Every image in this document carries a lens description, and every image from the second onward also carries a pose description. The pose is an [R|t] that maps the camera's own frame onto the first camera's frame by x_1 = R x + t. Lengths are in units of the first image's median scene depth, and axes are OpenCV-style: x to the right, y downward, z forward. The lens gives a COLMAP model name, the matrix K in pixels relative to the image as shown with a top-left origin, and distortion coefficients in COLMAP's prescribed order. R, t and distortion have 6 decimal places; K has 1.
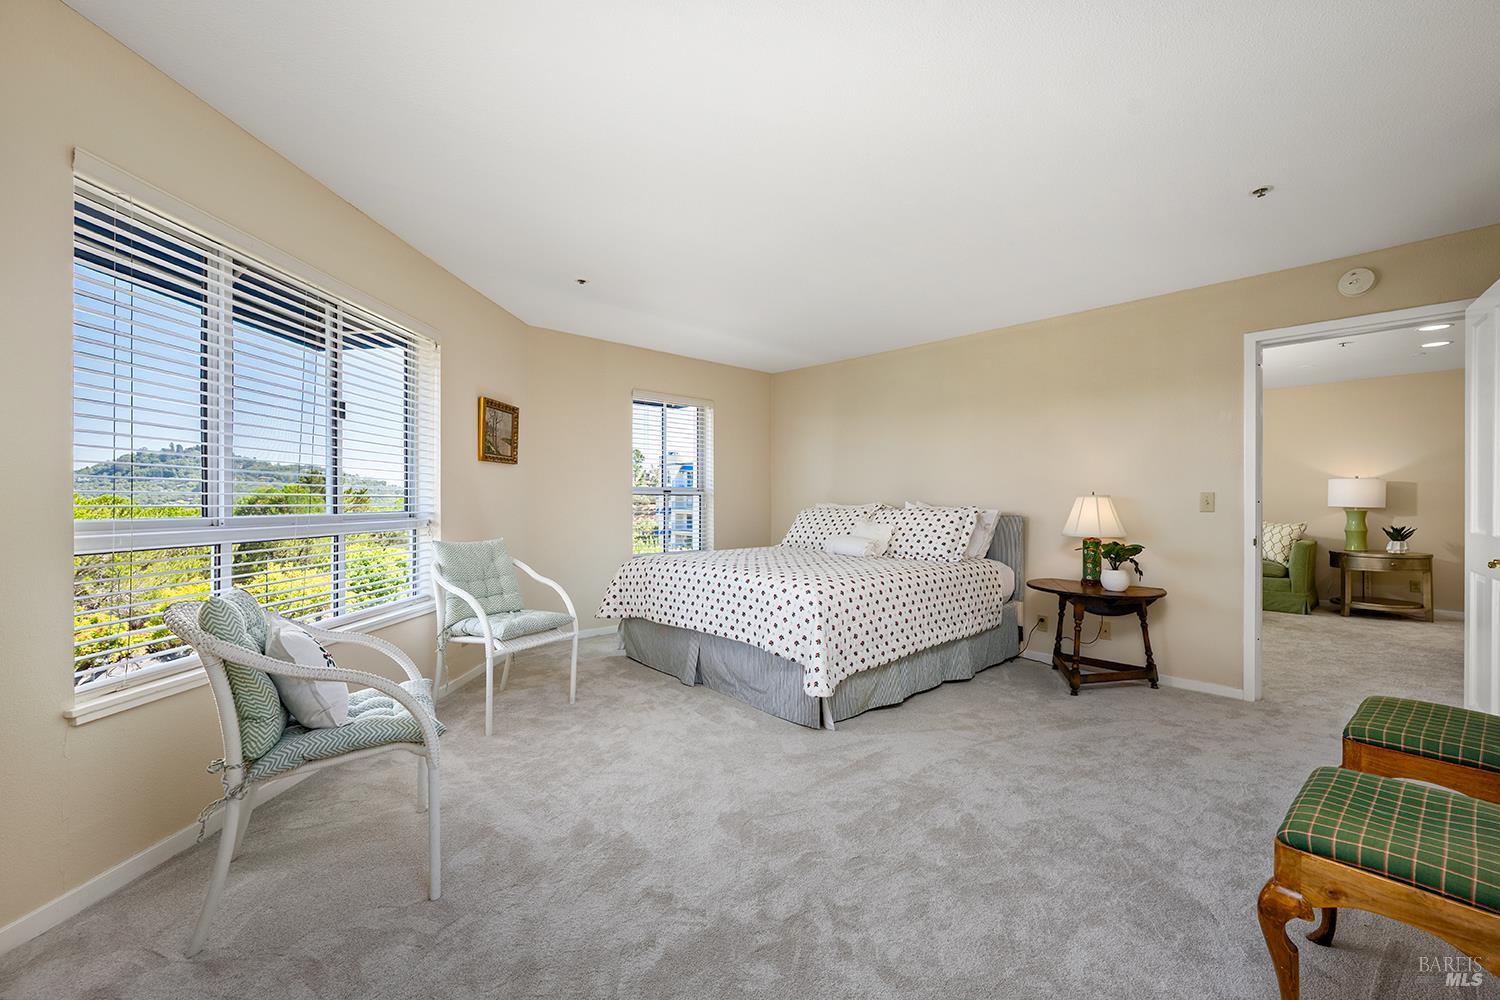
lens RADIAL K [[623.4, 0, 749.1], [0, 623.4, 493.1], [0, 0, 1]] dist [-0.002352, -0.000444]
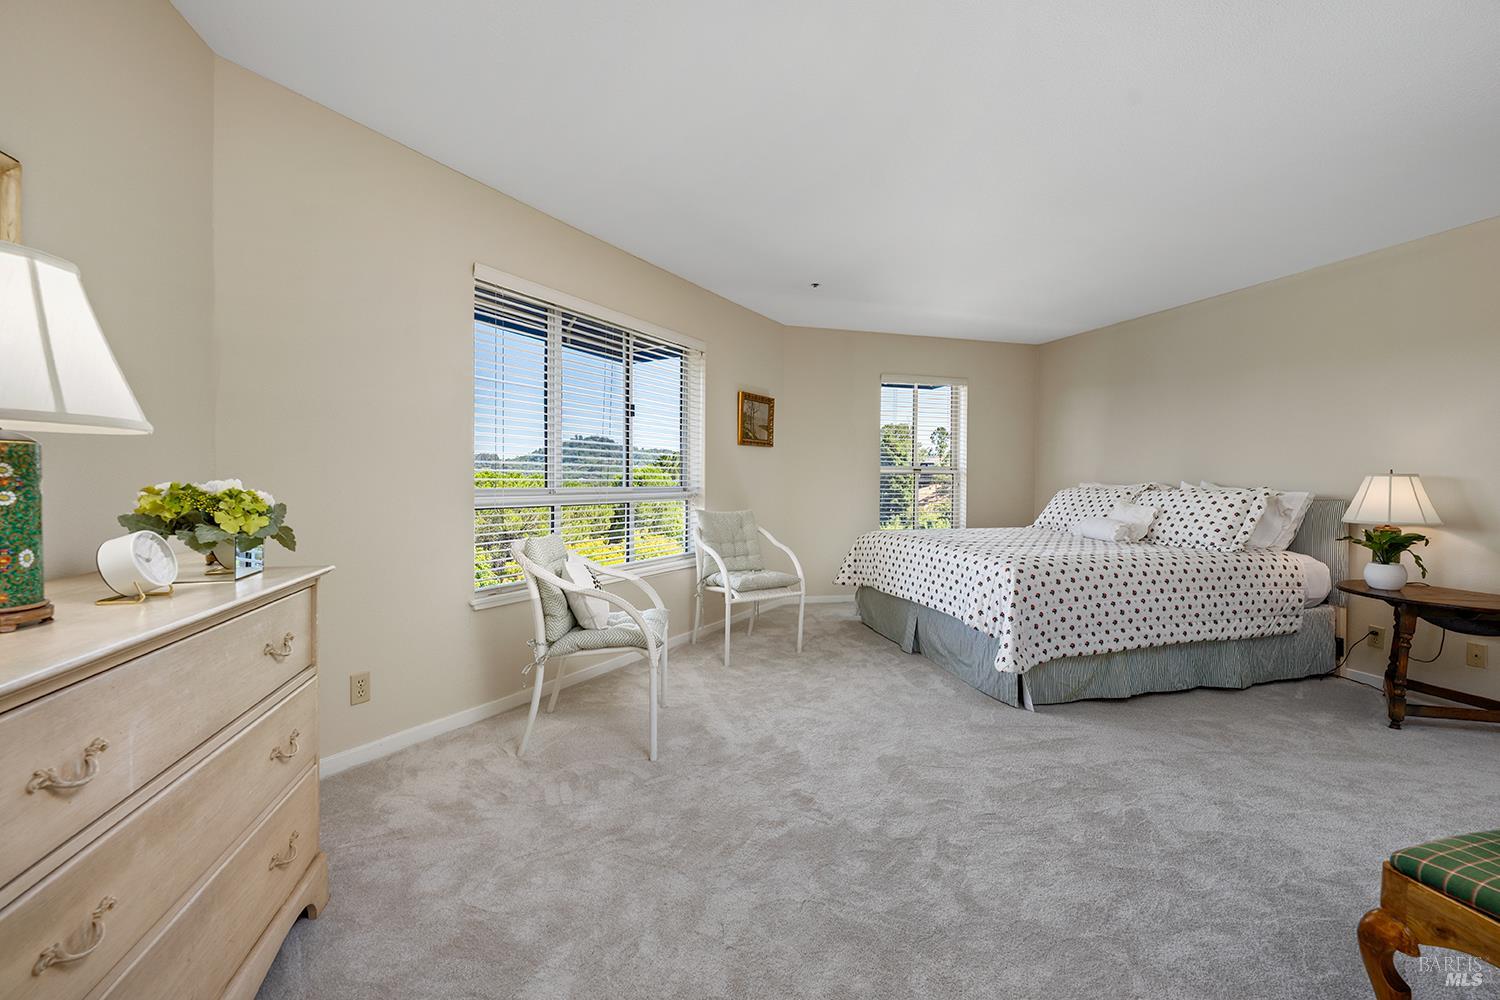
lens RADIAL K [[620.1, 0, 746.7], [0, 620.1, 468.9], [0, 0, 1]] dist [-0.001656, 0.000537]
pose [[0.888931, -0.002836, -0.458032, 0.165774], [0.000622, 0.999987, -0.004983, 0.000501], [0.458041, 0.004145, 0.888922, -0.076134]]
